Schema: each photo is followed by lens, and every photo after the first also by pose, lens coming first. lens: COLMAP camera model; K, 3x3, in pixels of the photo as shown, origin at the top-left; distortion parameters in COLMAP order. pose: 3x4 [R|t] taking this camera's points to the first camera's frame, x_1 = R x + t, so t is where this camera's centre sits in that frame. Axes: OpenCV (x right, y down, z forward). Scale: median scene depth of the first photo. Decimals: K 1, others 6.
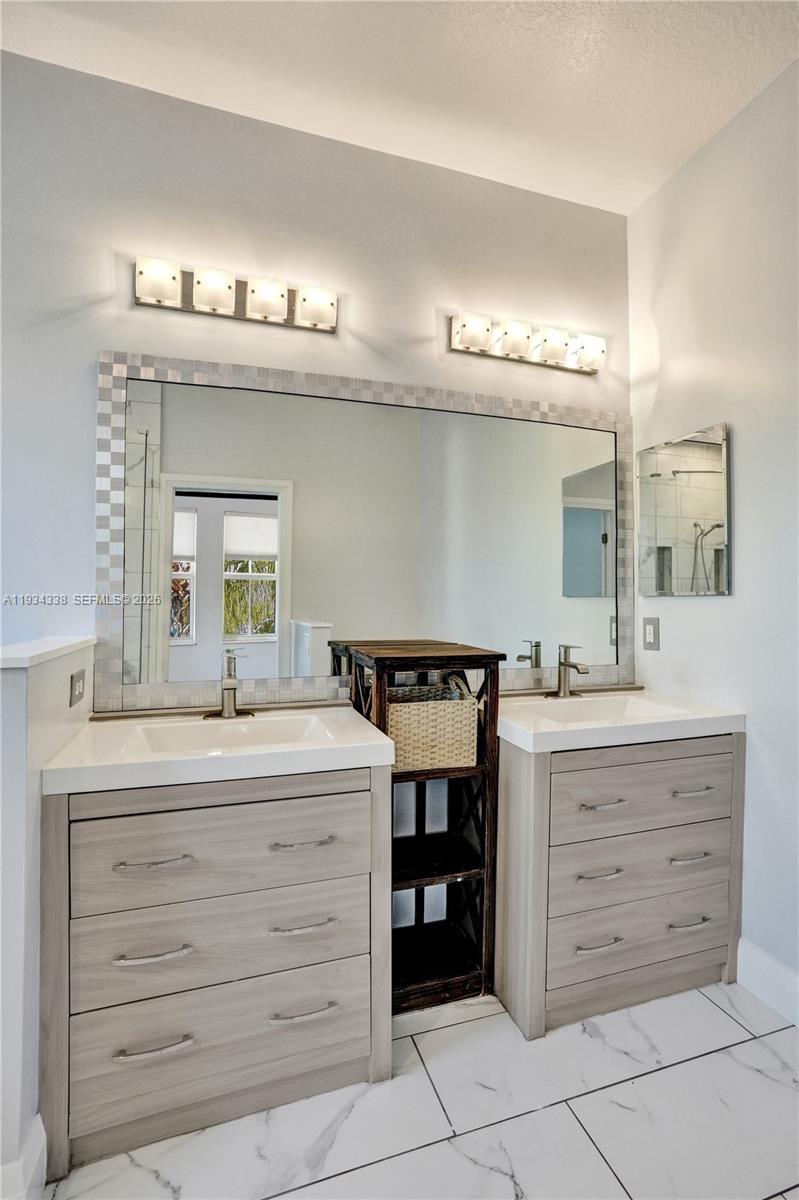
lens RADIAL K [[562.3, 0, 401.0], [0, 562.3, 591.0], [0, 0, 1]] dist [-0.058897, 0.029642]
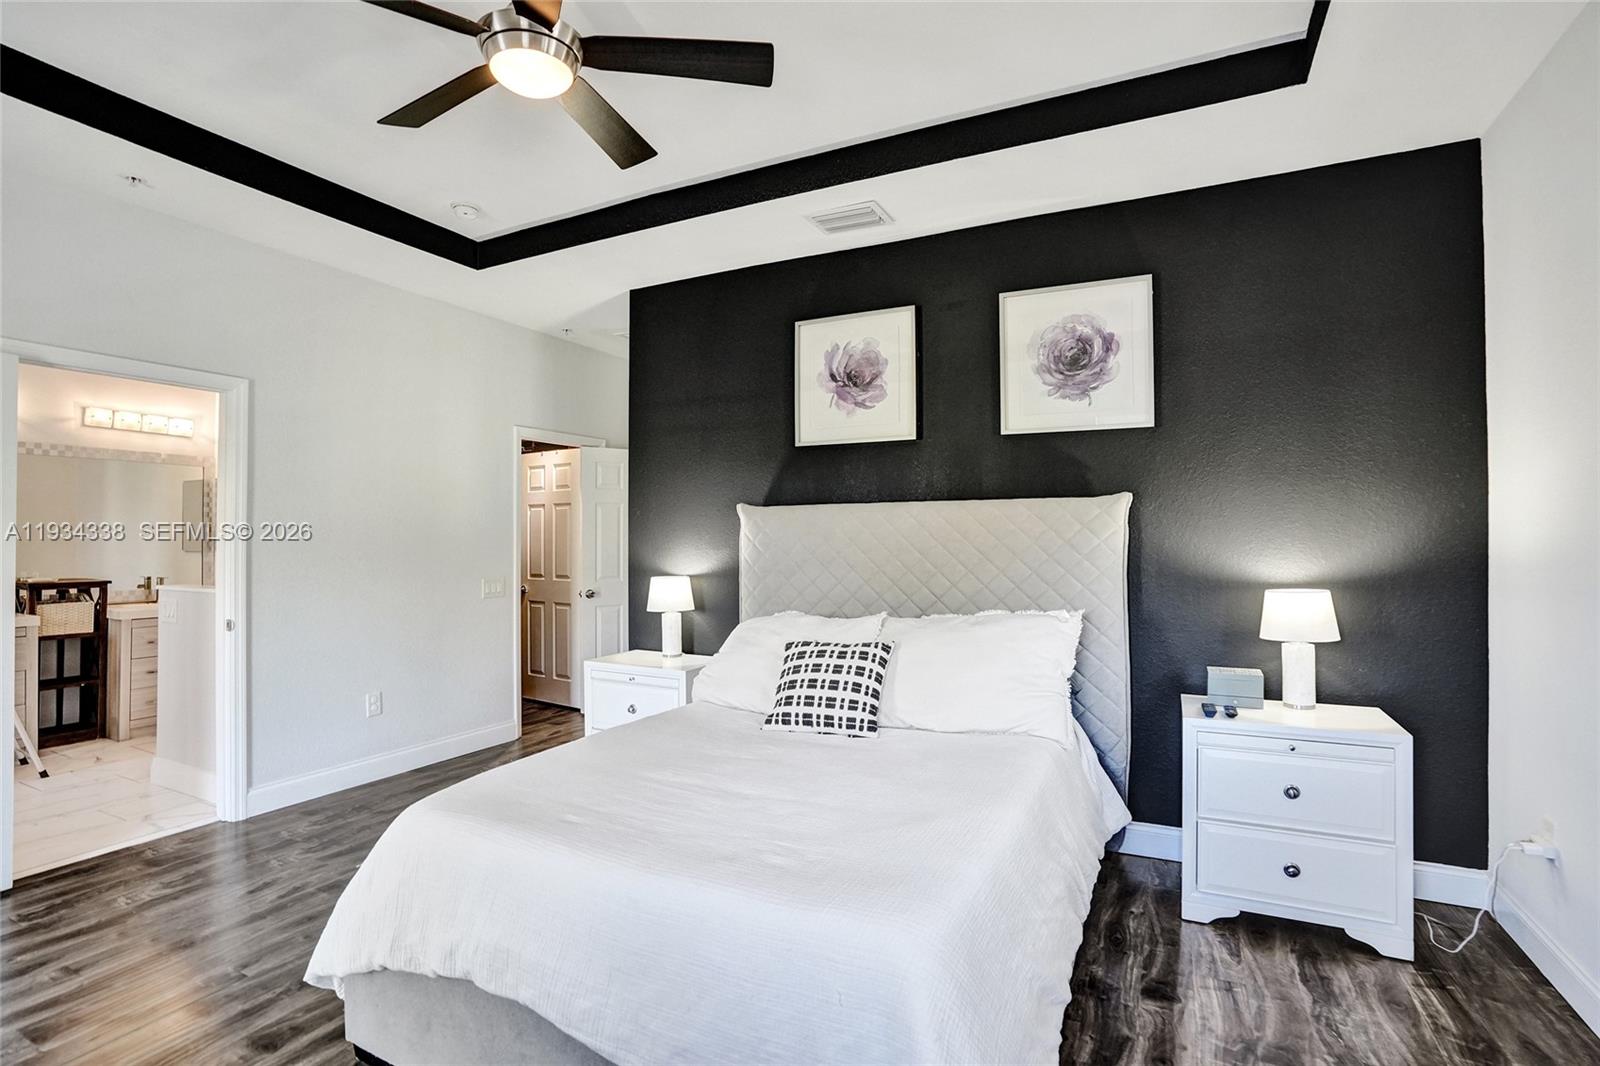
lens RADIAL K [[755.9, 0, 800.0], [0, 755.9, 533.0], [0, 0, 1]] dist [-0.073089, 0.032166]
pose [[0.699123, 0.004961, 0.714984, 0.033162], [-0.013230, 0.999894, 0.005998, -0.129234], [-0.714879, -0.013653, 0.699115, -2.925191]]
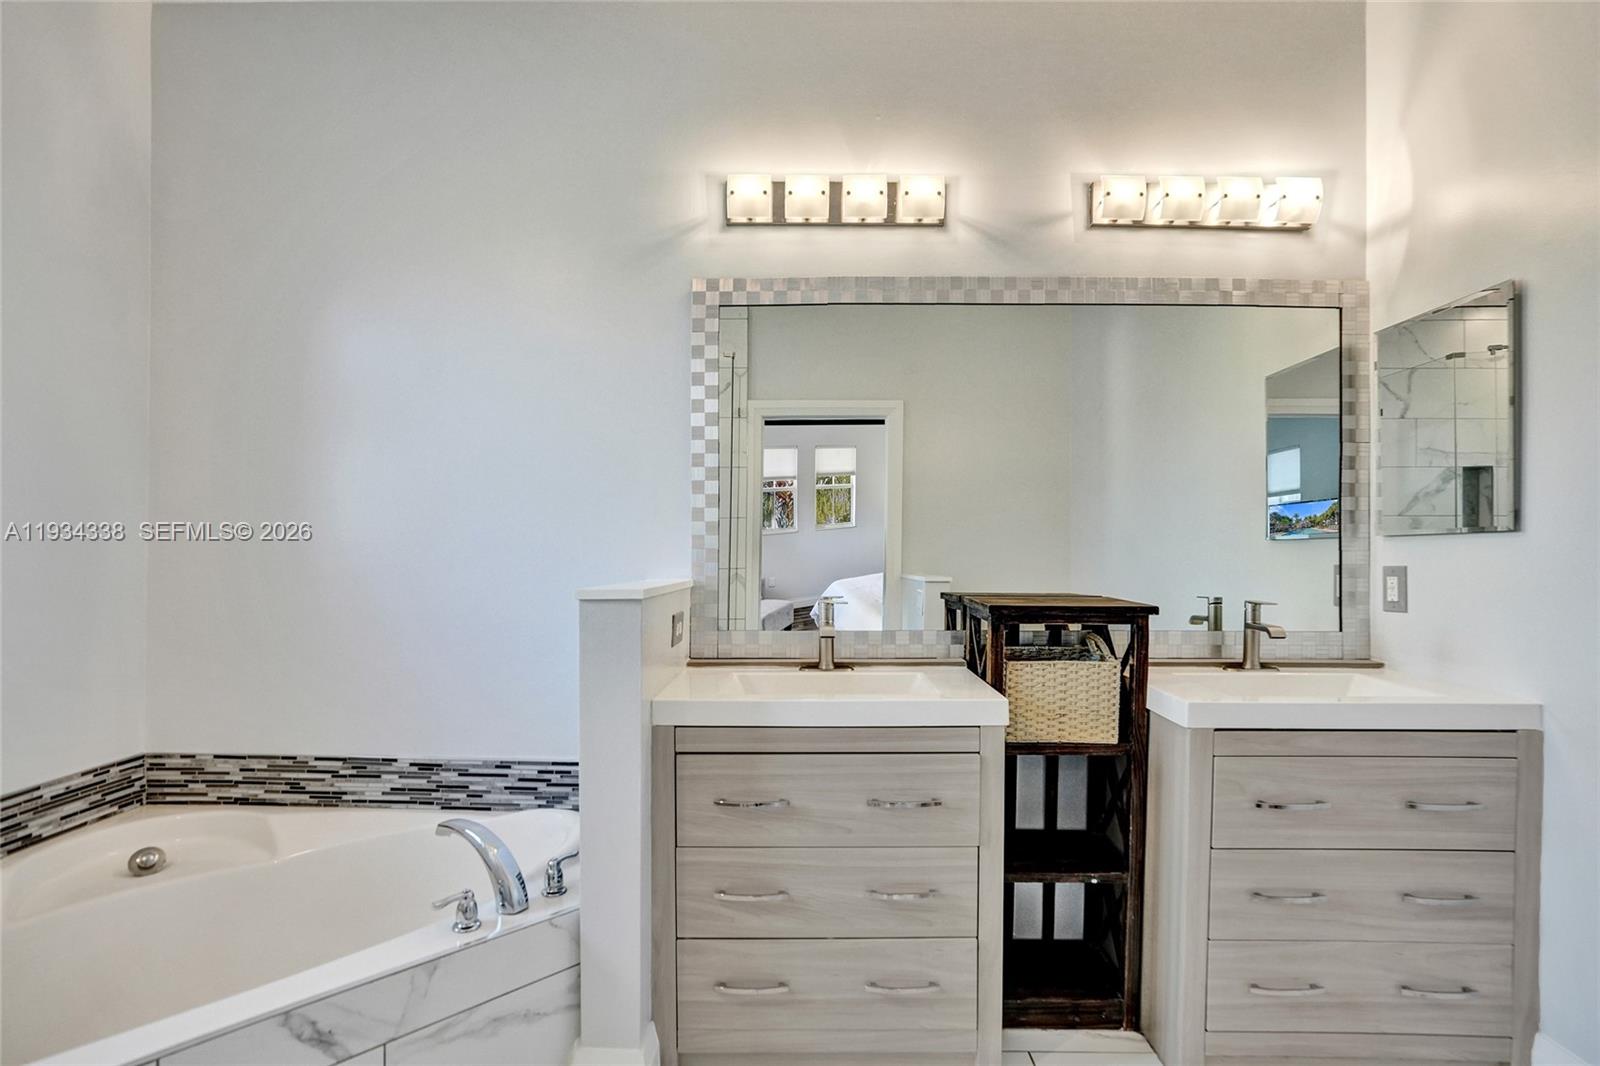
lens RADIAL K [[749.8, 0, 800.0], [0, 749.8, 556.0], [0, 0, 1]] dist [-0.058897, 0.029642]
pose [[0.944249, 0.001328, -0.329229, 0.050457], [0.004373, 0.999853, 0.016576, 0.020078], [0.329203, -0.017091, 0.944104, -0.157432]]
